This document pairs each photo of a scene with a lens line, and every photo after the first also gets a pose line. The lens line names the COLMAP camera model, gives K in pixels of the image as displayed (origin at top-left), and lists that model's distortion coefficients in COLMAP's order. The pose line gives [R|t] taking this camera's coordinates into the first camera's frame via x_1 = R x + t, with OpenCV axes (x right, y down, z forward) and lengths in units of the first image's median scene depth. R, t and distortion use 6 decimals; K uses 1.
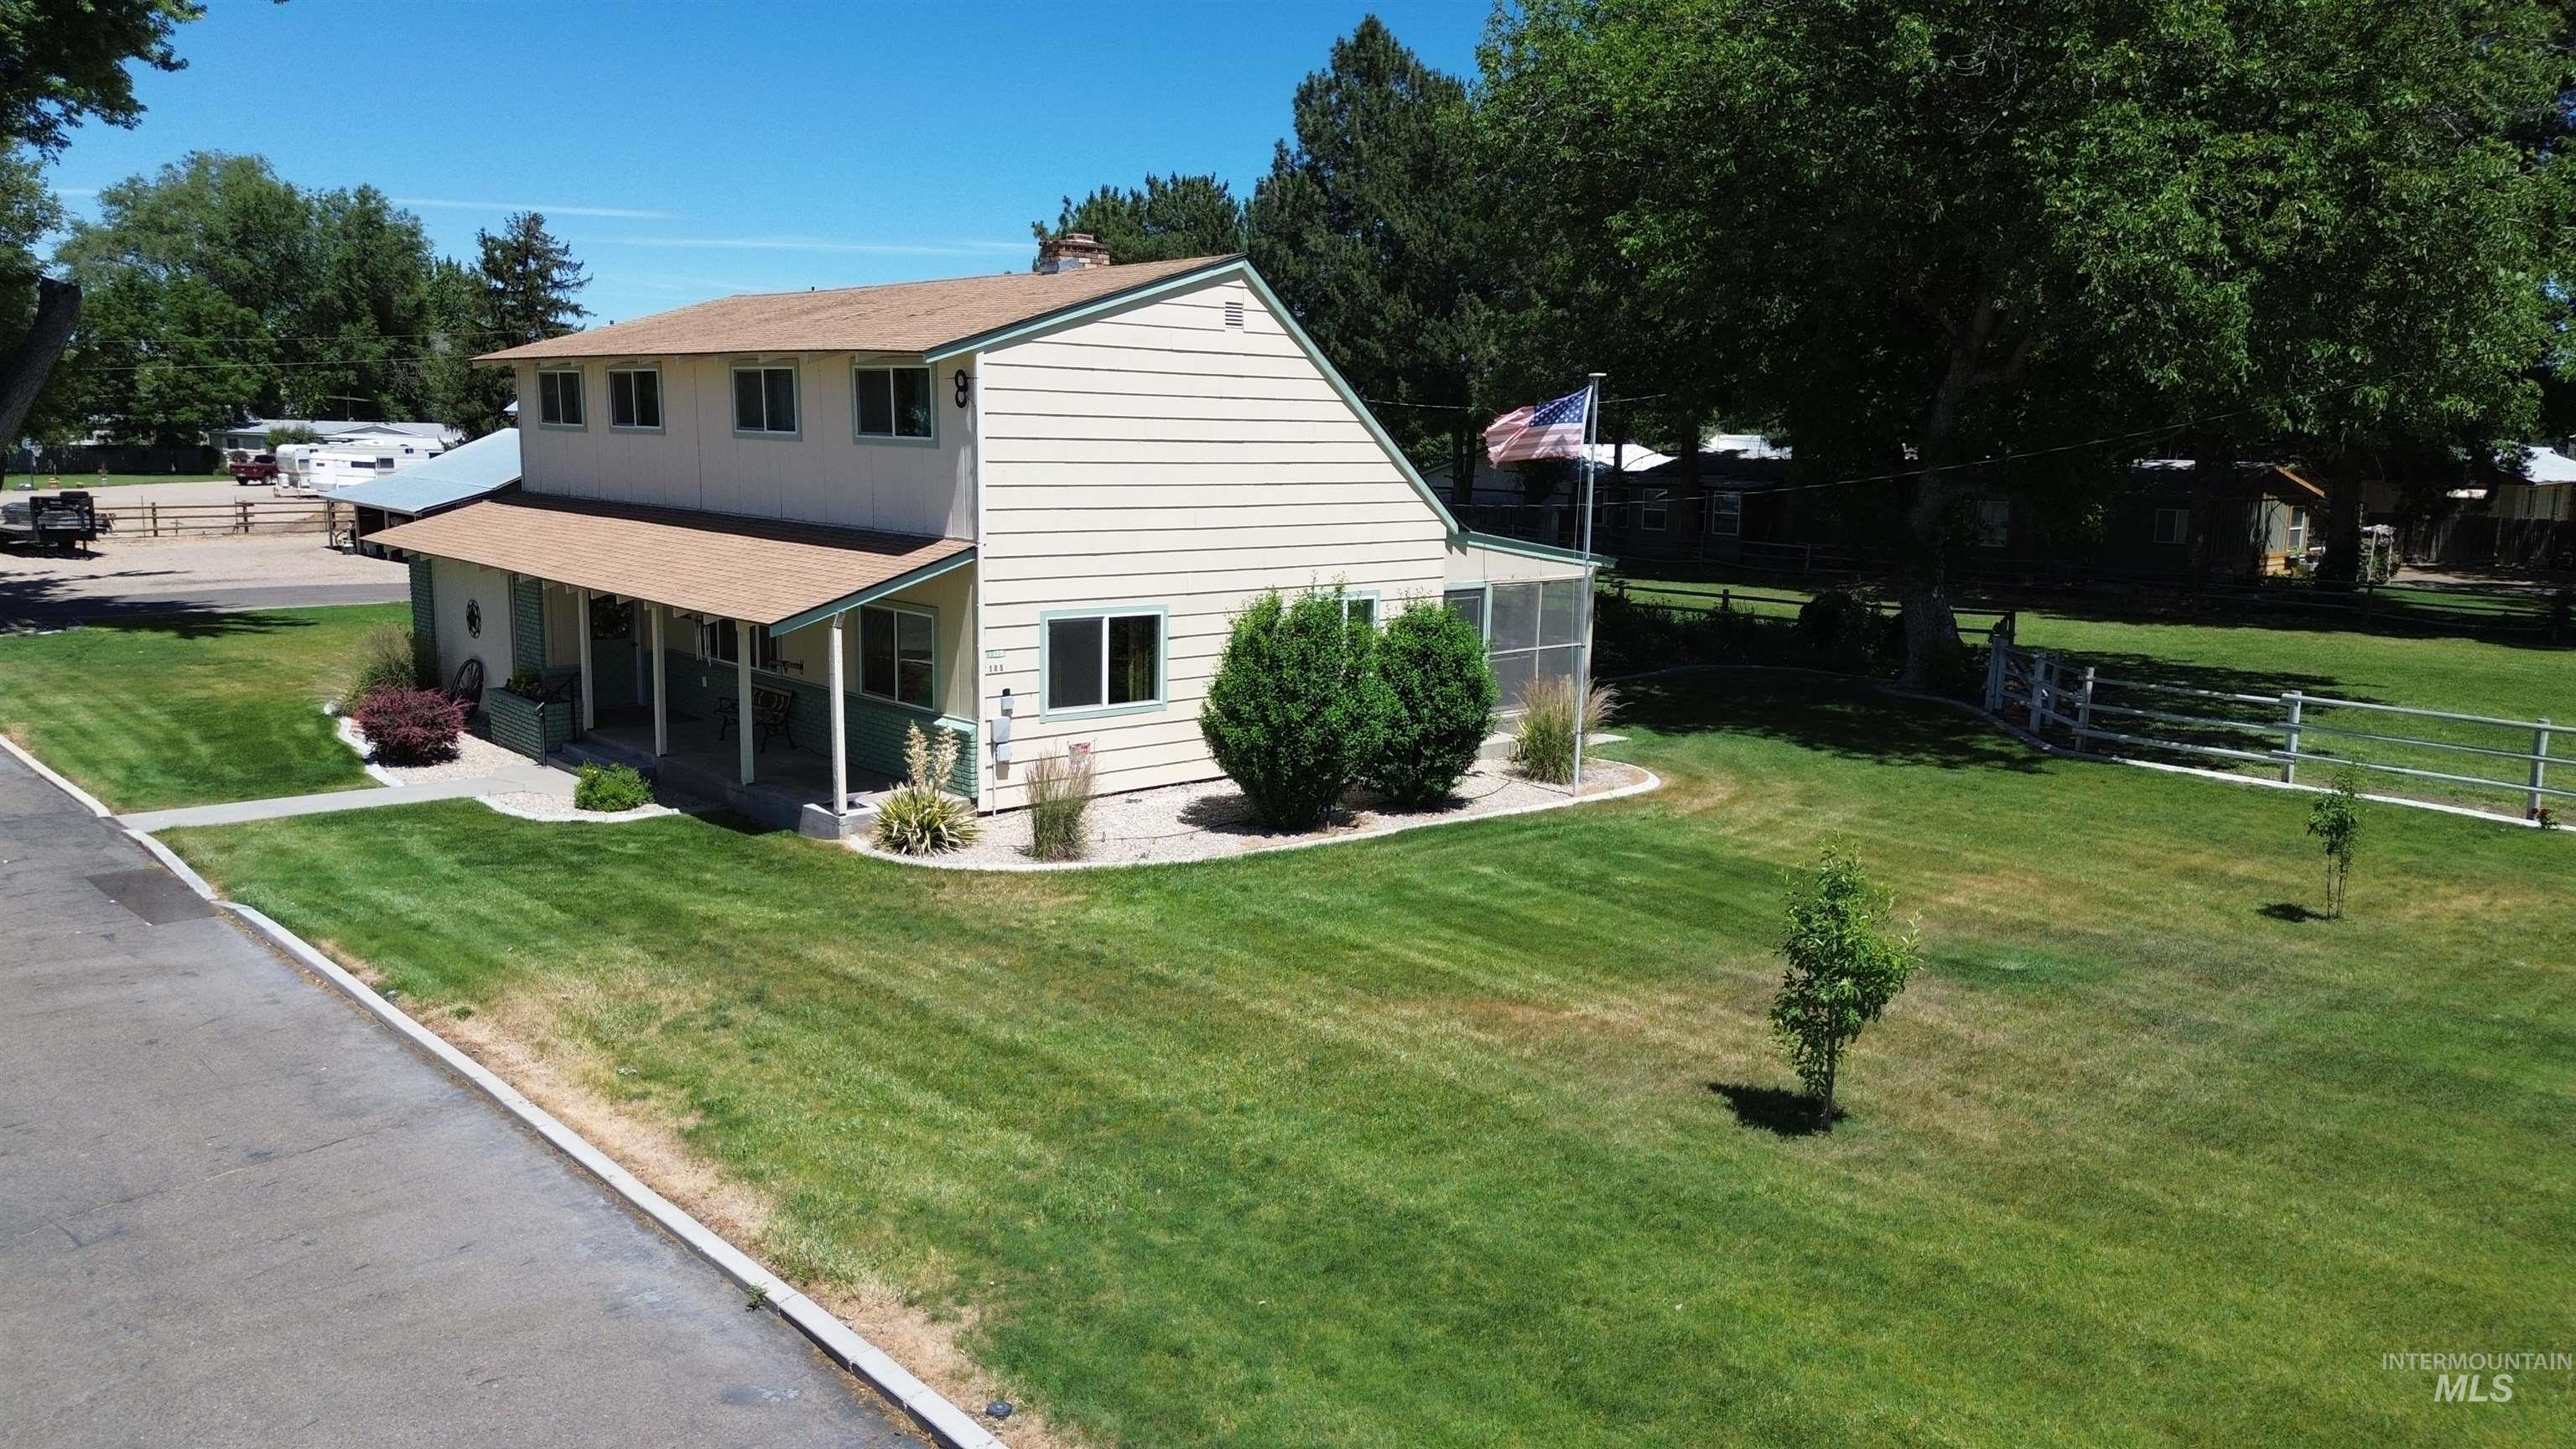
lens RADIAL K [[1828.2, 0, 1289.3], [0, 1828.2, 722.0], [0, 0, 1]] dist [0.060955, -0.047096]
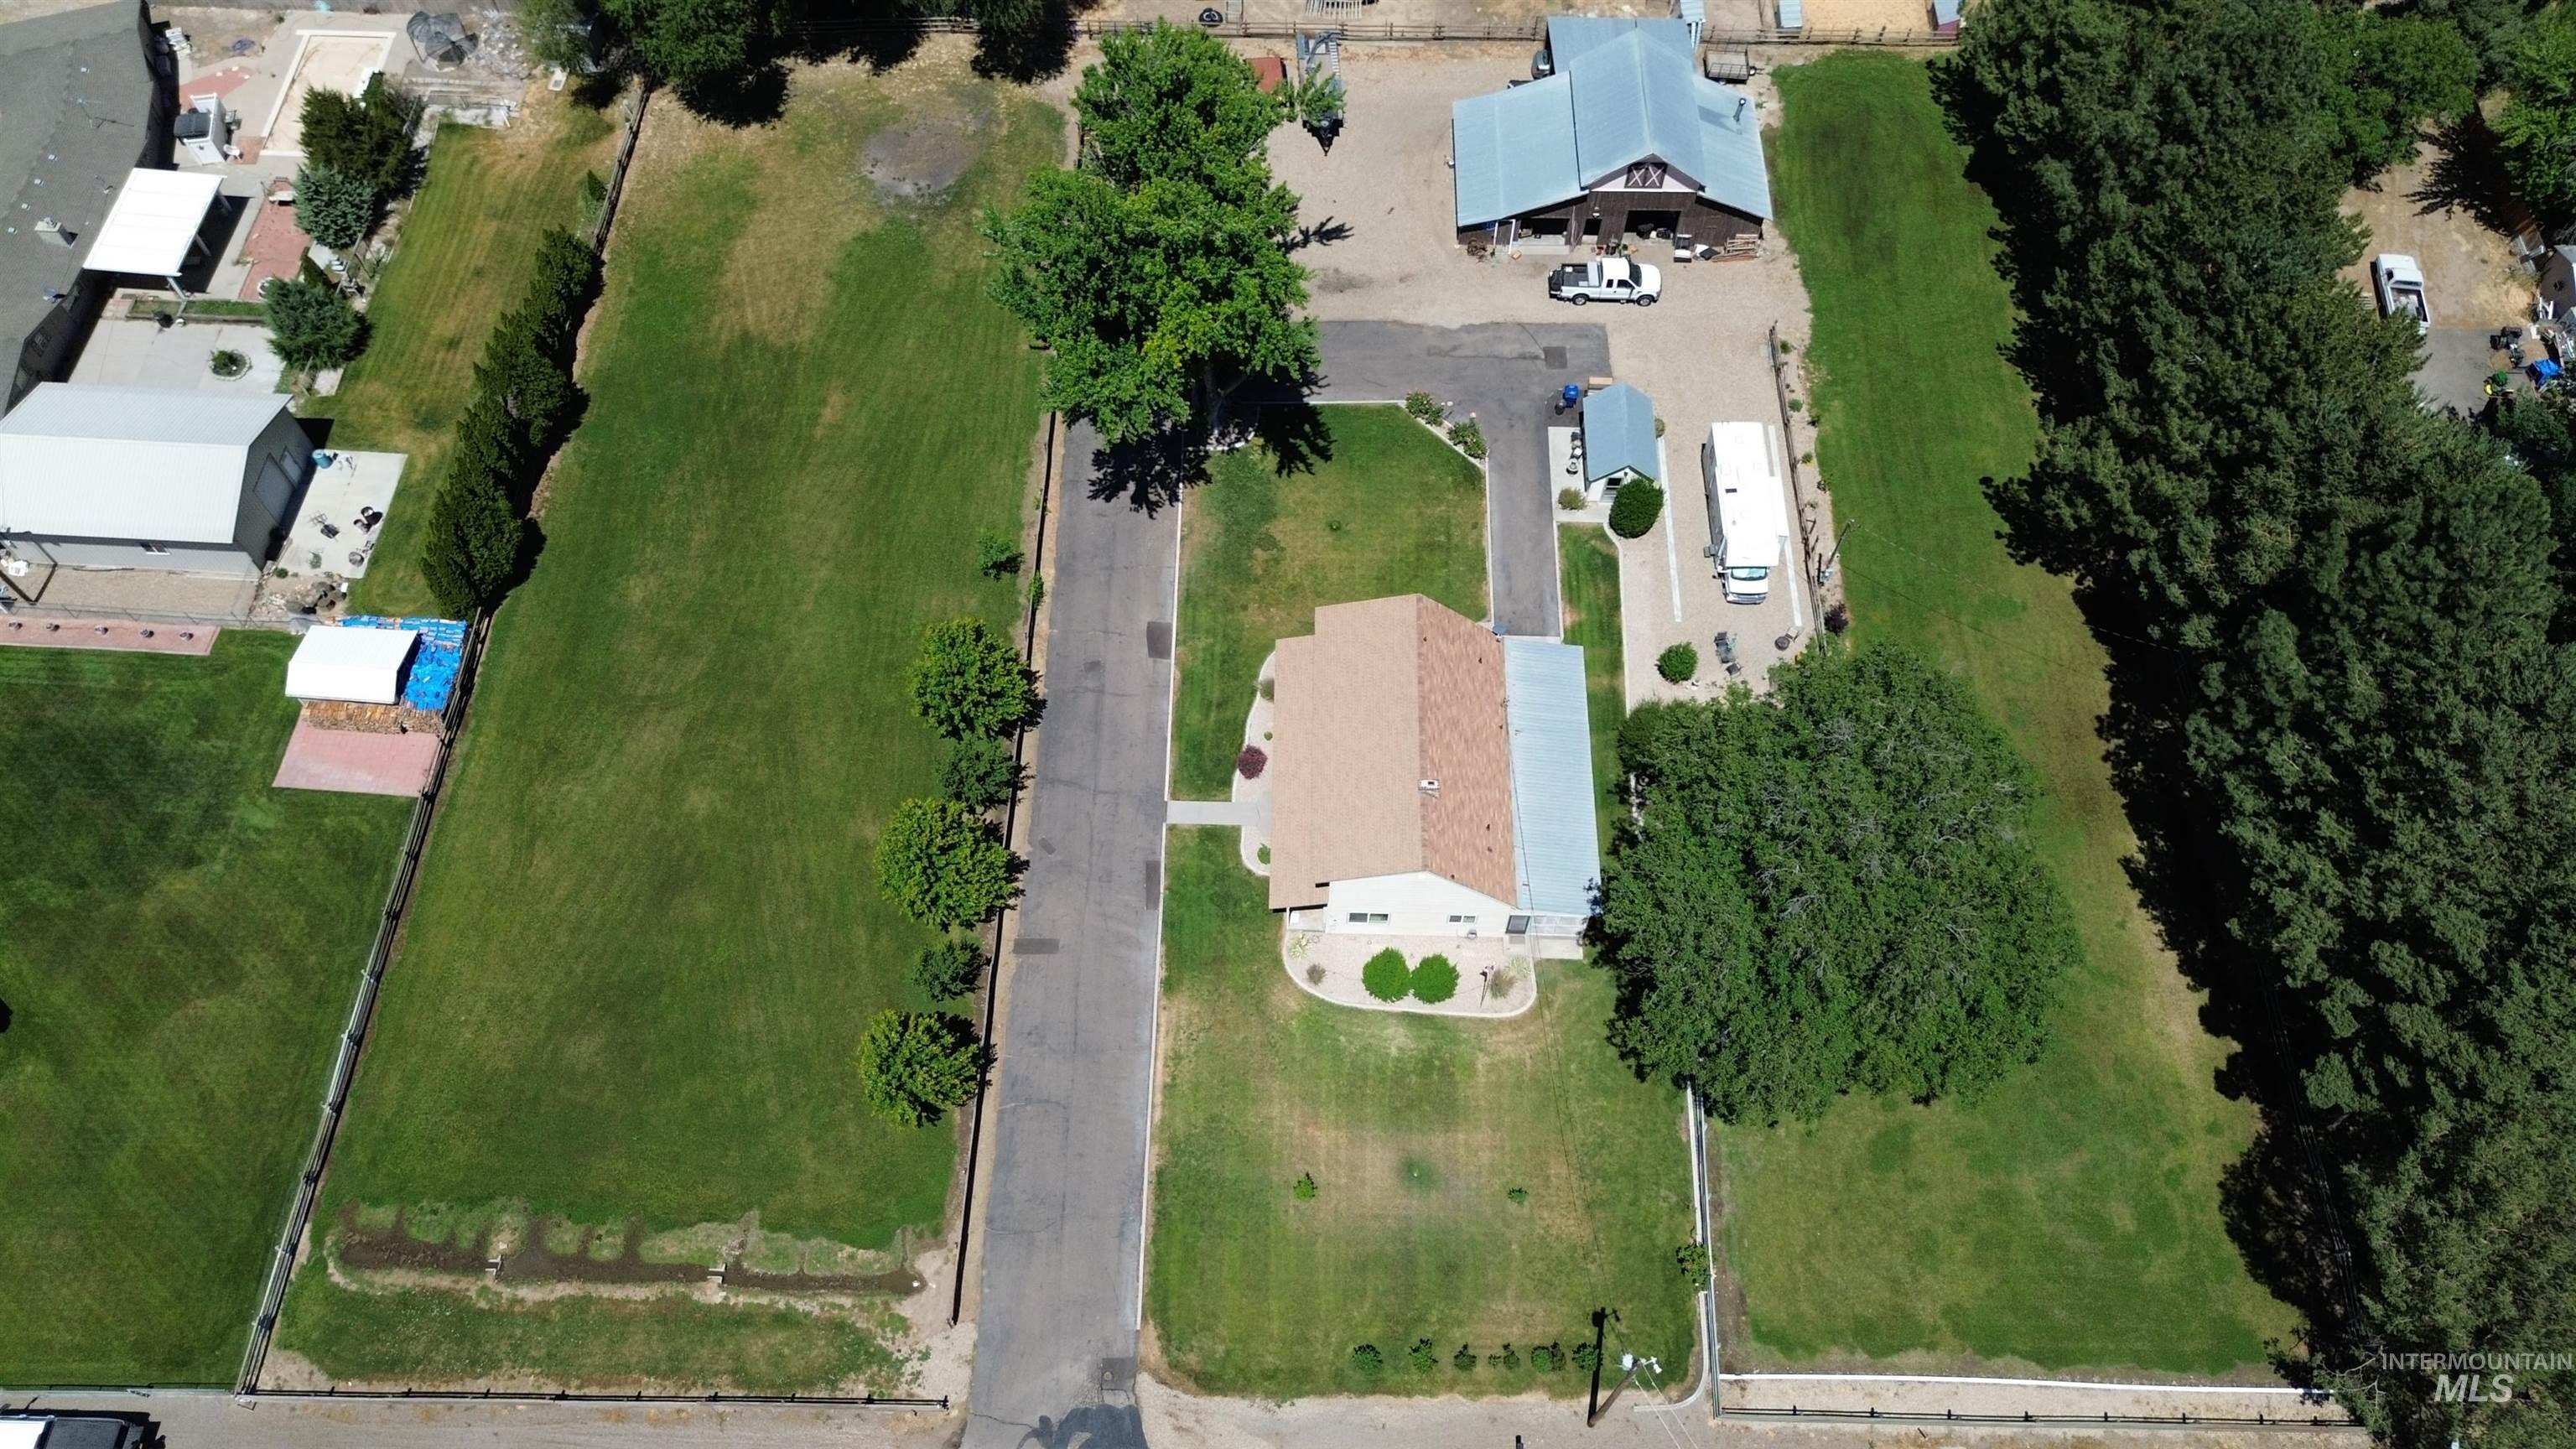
lens RADIAL K [[1828.2, 0, 1287.5], [0, 1828.2, 719.3], [0, 0, 1]] dist [0.060955, -0.047096]
pose [[0.728087, 0.585393, -0.356657, 0.864820], [-0.111323, 0.614369, 0.781126, -3.179436], [0.676385, -0.529024, 0.512482, -0.757891]]
